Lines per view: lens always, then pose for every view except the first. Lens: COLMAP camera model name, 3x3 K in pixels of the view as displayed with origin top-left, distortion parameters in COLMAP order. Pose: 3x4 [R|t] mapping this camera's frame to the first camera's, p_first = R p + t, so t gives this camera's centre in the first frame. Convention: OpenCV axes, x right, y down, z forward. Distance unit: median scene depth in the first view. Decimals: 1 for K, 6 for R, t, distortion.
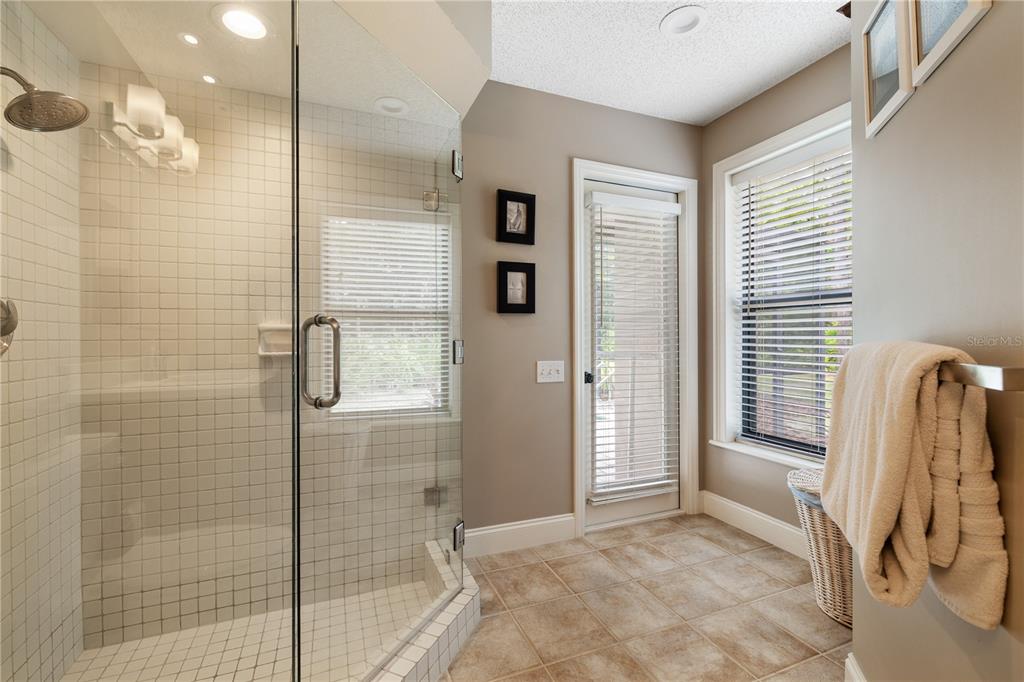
lens RADIAL K [[435.4, 0, 503.8], [0, 435.4, 337.1], [0, 0, 1]] dist [0.000416, 0.000322]
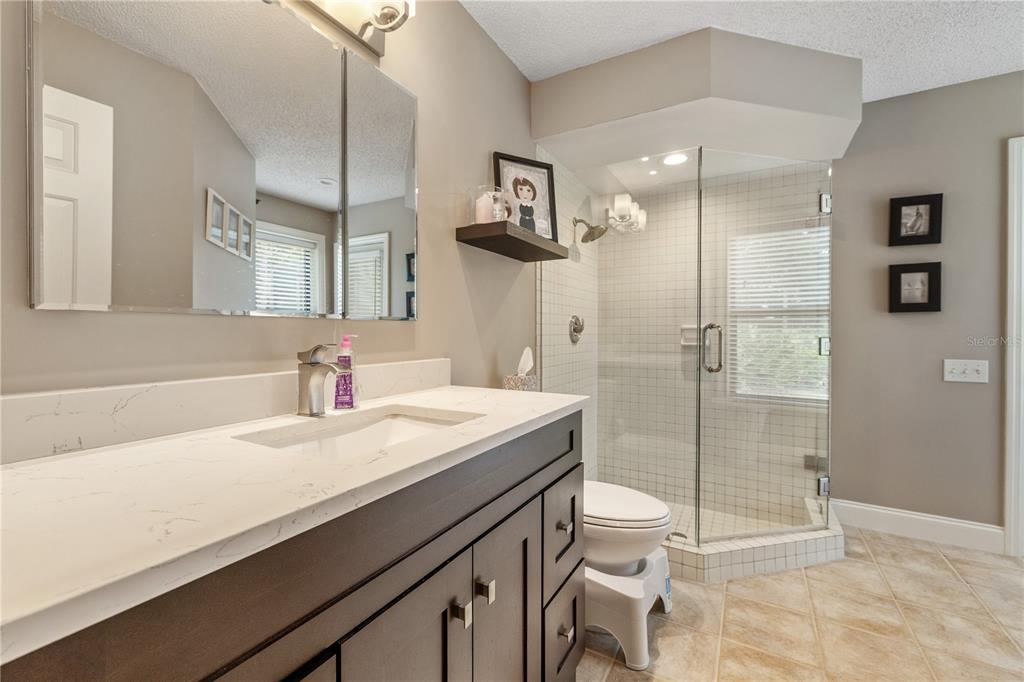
lens RADIAL K [[435.4, 0, 501.4], [0, 435.4, 336.0], [0, 0, 1]] dist [0.000416, 0.000322]
pose [[0.619281, 0.012259, -0.785074, 0.258230], [-0.003016, 0.999908, 0.013234, -0.009155], [0.785164, -0.005827, 0.619261, -0.461685]]
